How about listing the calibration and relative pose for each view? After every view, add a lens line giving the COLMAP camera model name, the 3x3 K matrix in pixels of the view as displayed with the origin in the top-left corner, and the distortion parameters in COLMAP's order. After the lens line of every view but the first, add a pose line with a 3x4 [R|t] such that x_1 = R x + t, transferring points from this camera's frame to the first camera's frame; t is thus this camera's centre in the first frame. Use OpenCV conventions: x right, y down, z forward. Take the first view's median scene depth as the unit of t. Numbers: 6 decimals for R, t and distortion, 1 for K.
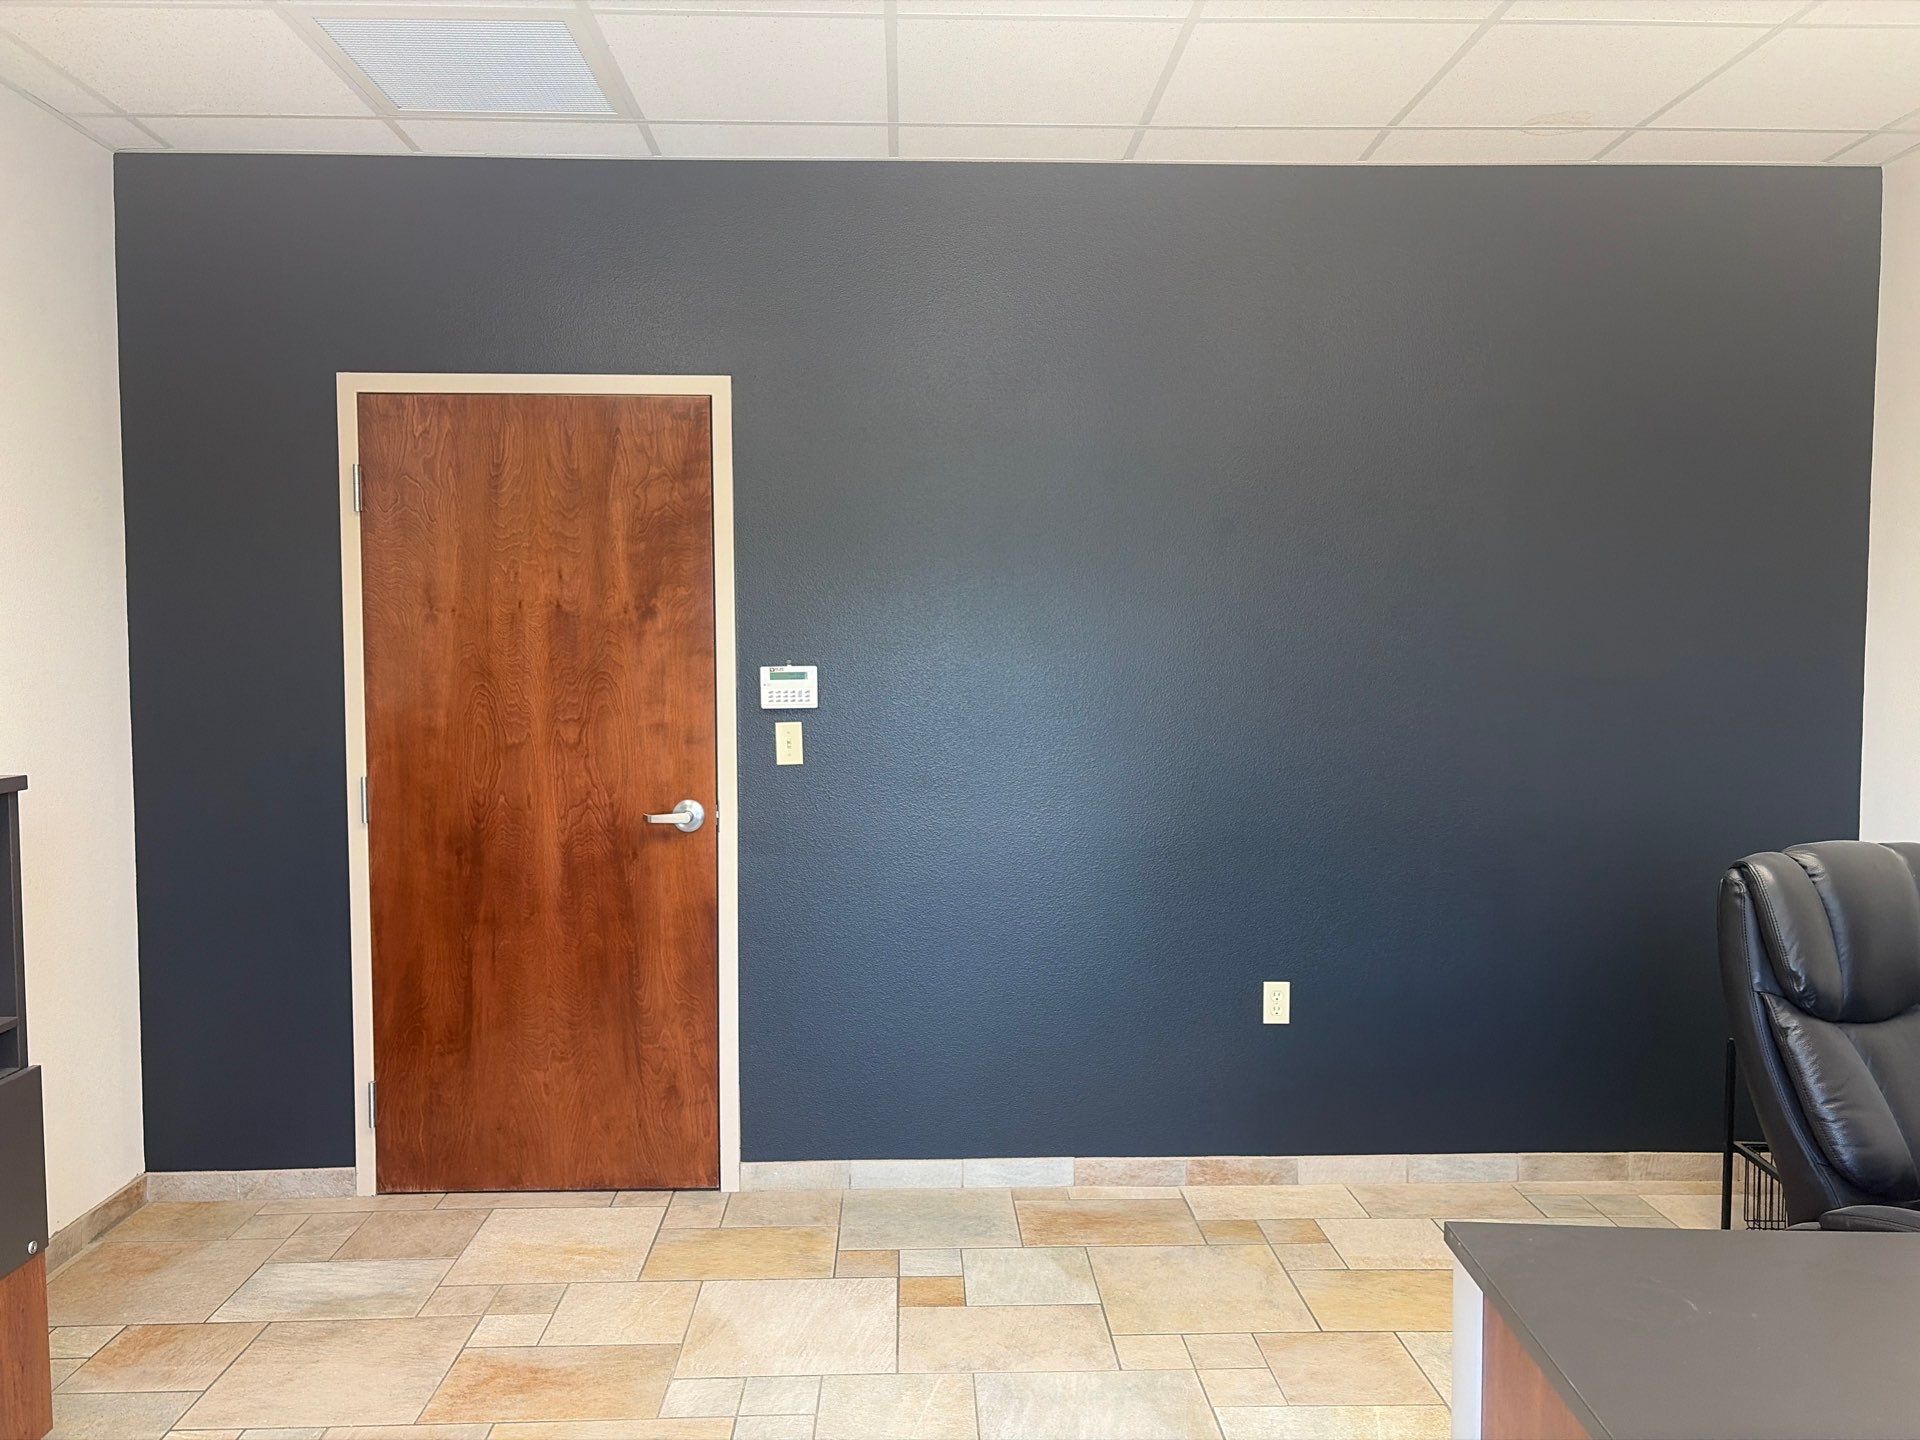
lens RADIAL K [[1444.4, 0, 950.4], [0, 1444.4, 727.0], [0, 0, 1]] dist [0.069759, -0.071061]
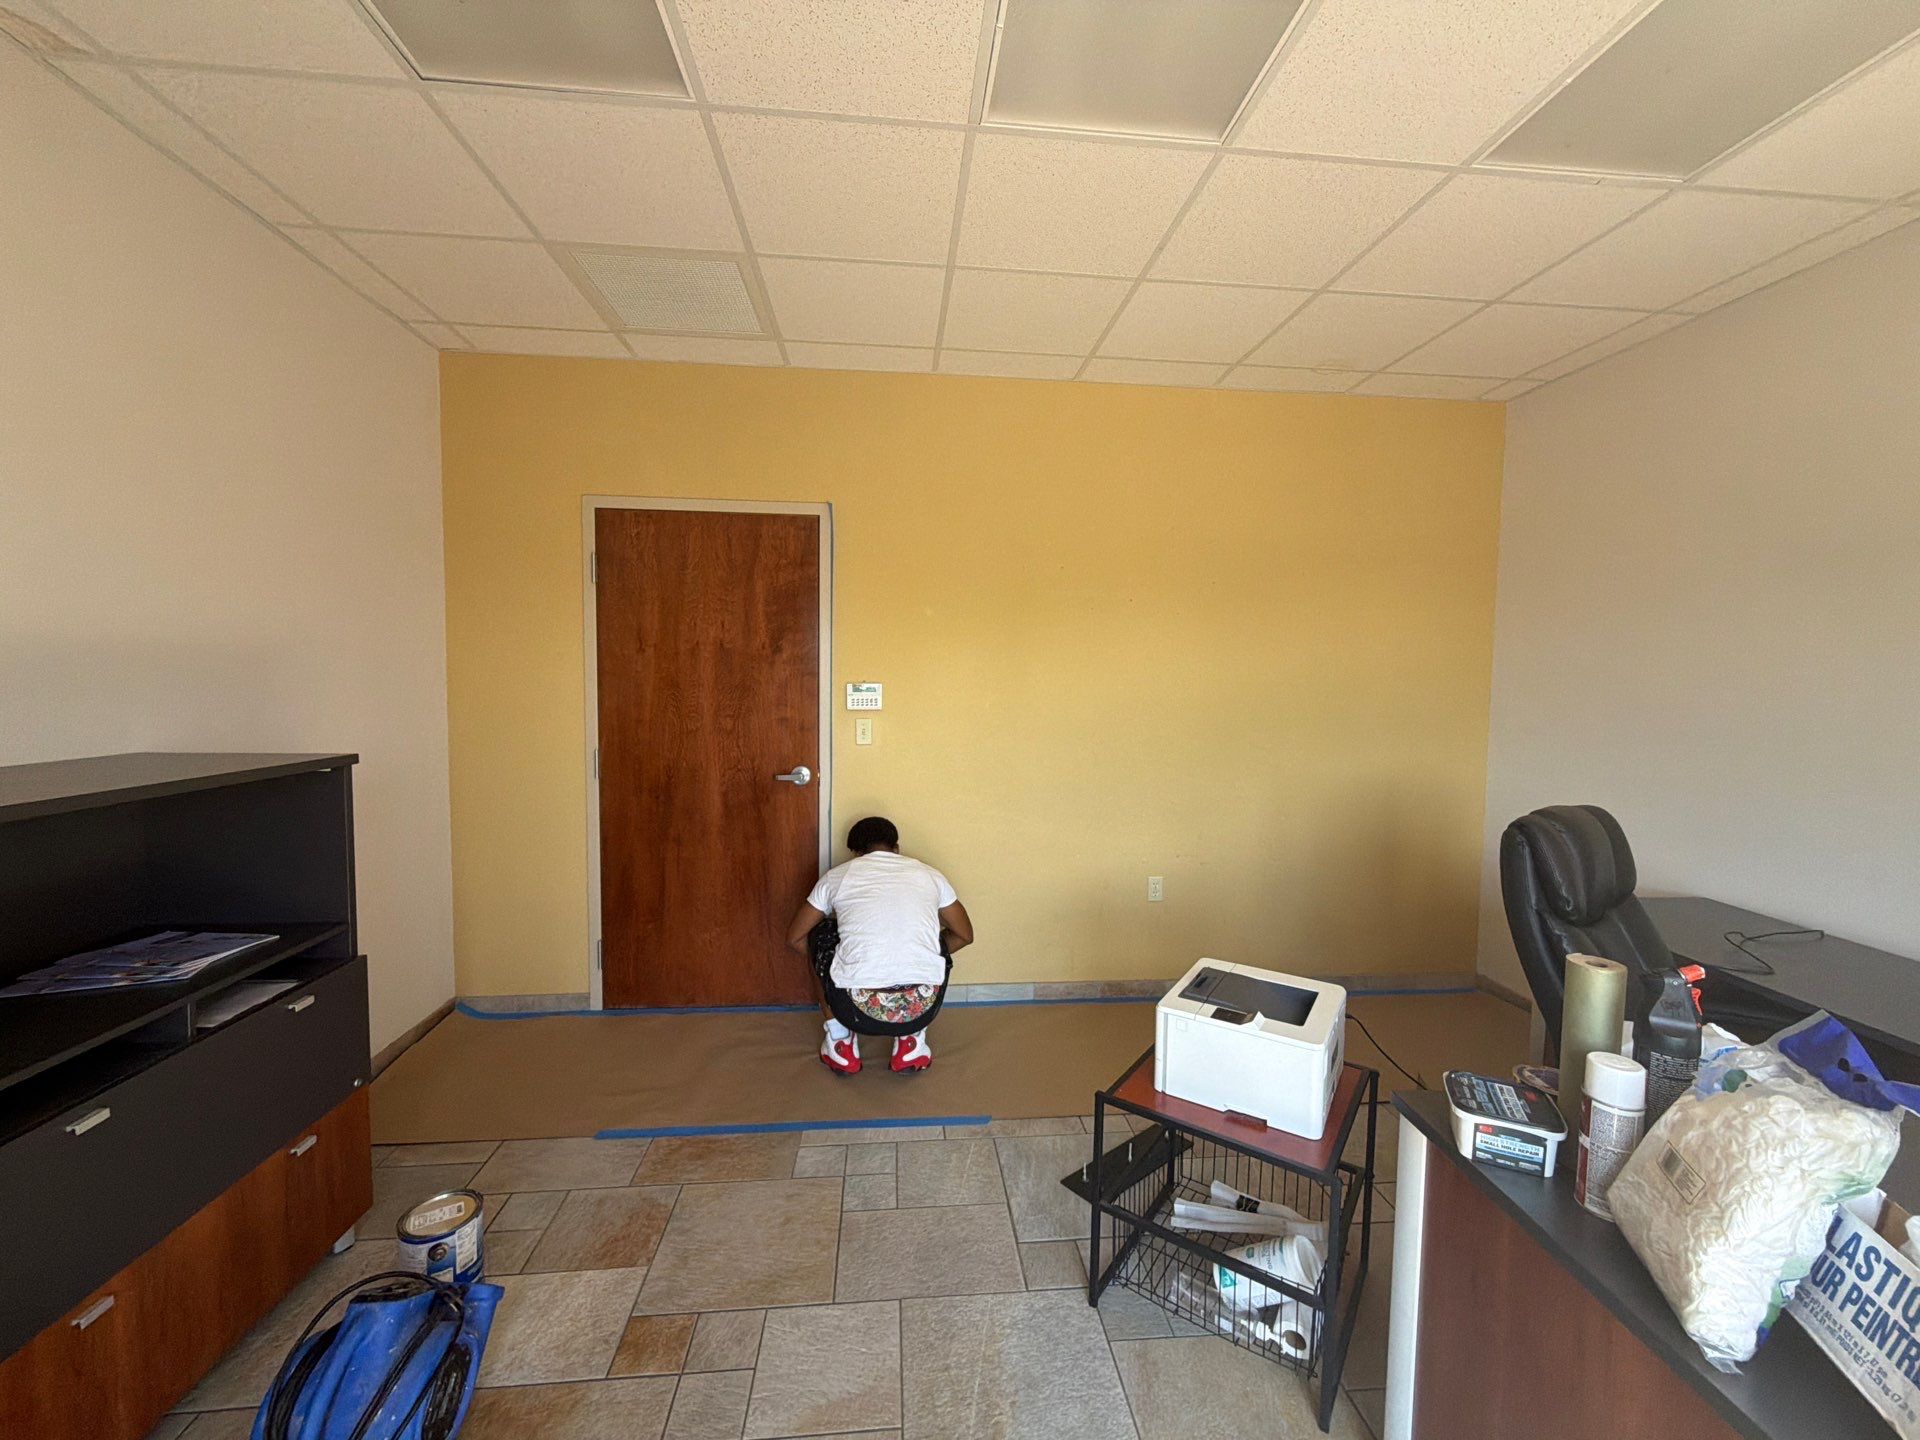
lens RADIAL K [[761.2, 0, 958.1], [0, 761.2, 719.6], [0, 0, 1]] dist [0.007439, -0.000662]
pose [[0.998203, 0.011640, 0.058783, -0.057887], [-0.011996, 0.999912, 0.005710, -0.008111], [-0.058712, -0.006405, 0.998254, 0.145381]]
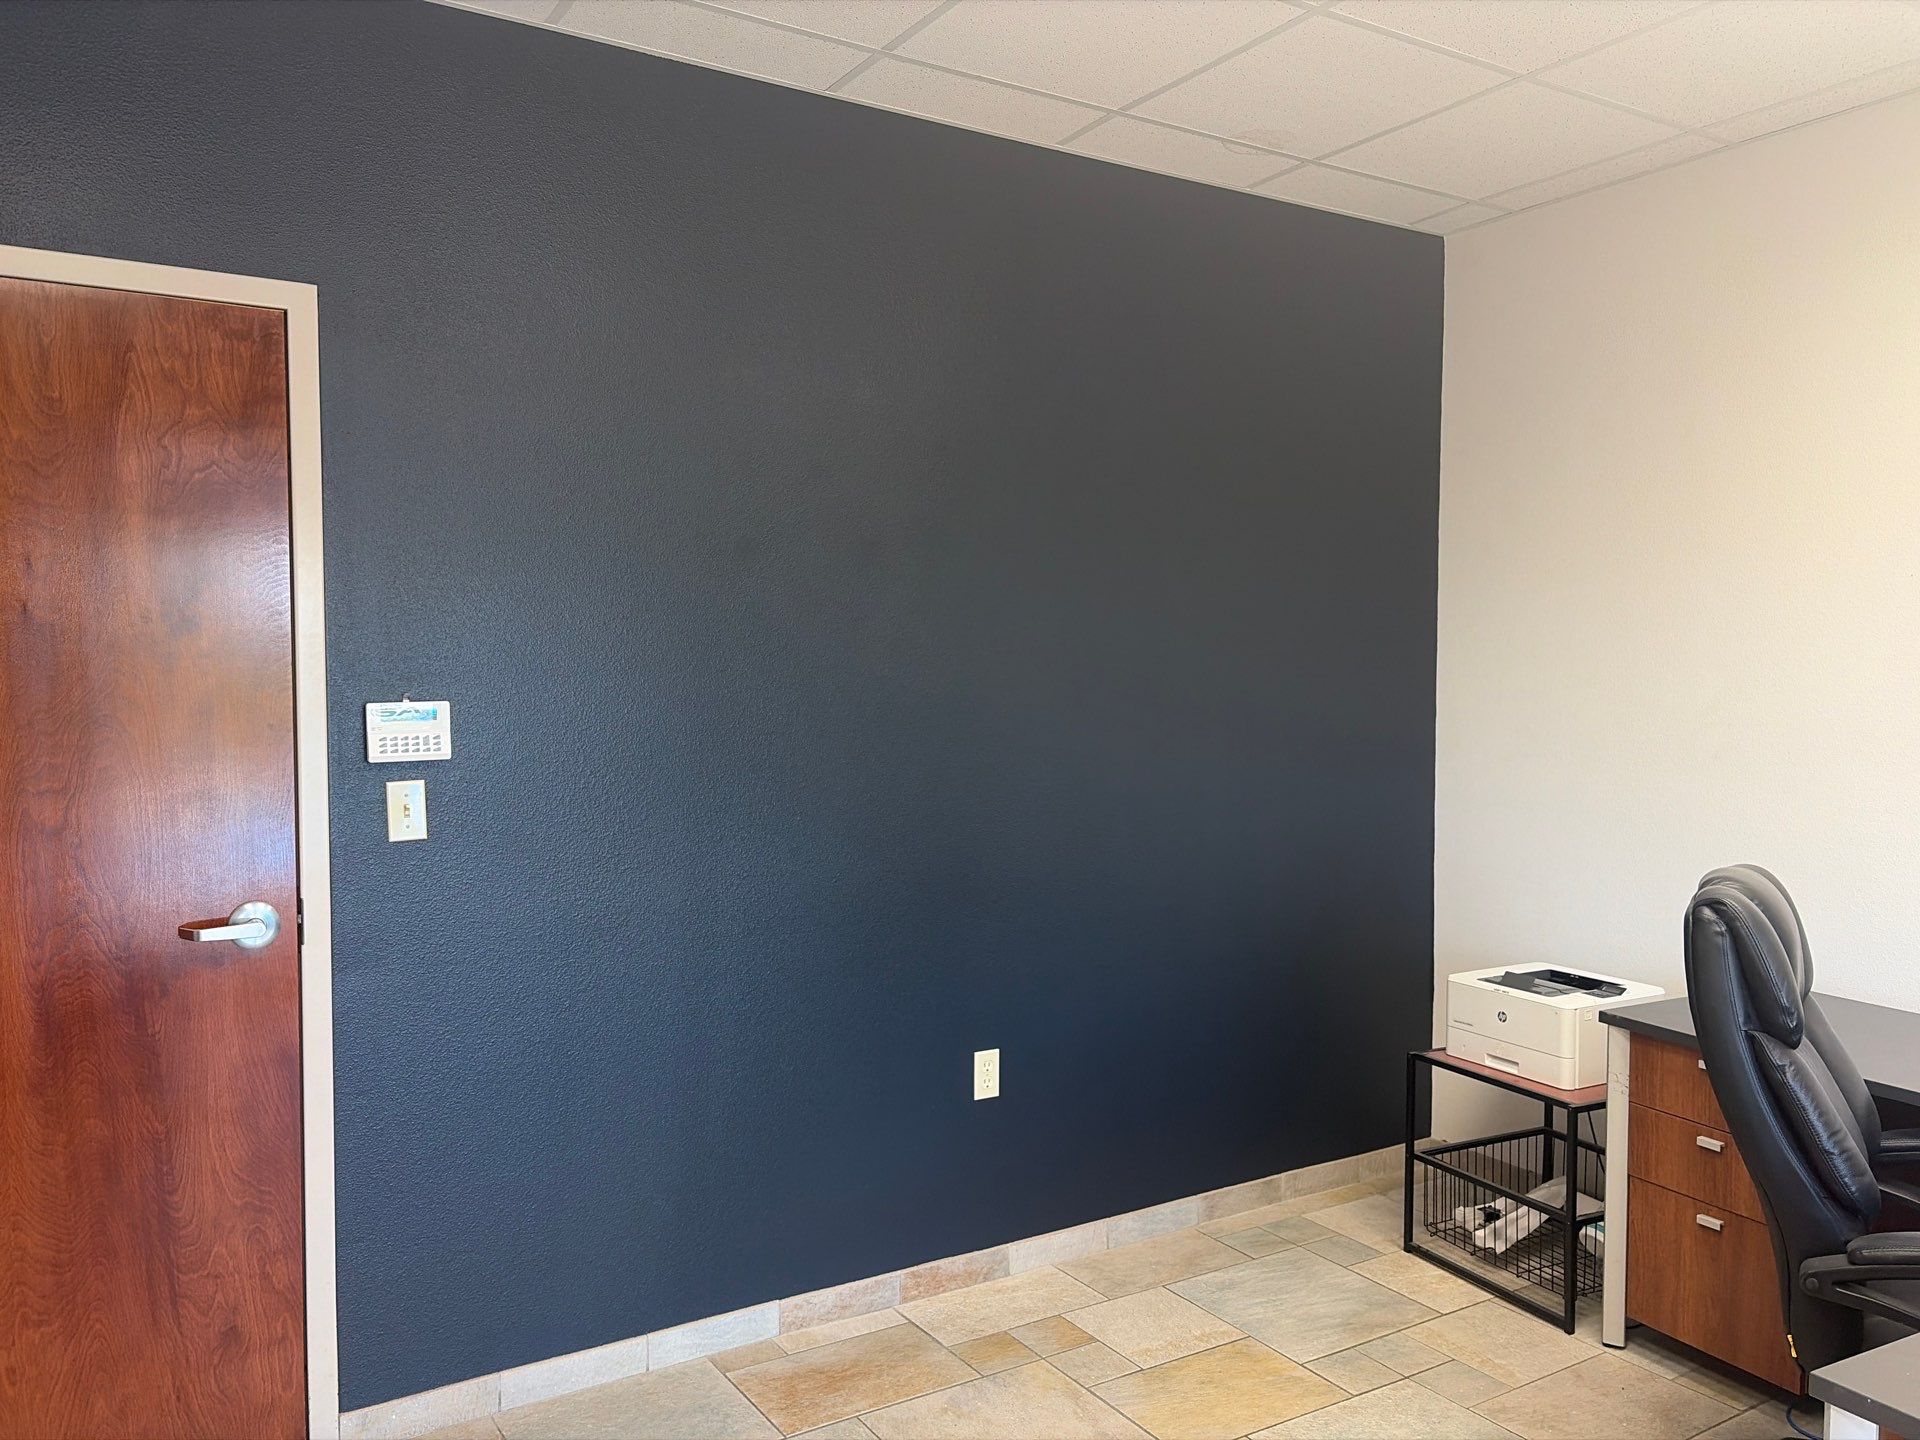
lens RADIAL K [[1460.0, 0, 969.9], [0, 1460.0, 729.3], [0, 0, 1]] dist [0.037407, -0.034340]
pose [[0.864952, -0.020259, 0.501446, -0.237191], [0.025143, 0.999679, -0.002980, -0.019792], [-0.501225, 0.015185, 0.865184, 0.238162]]
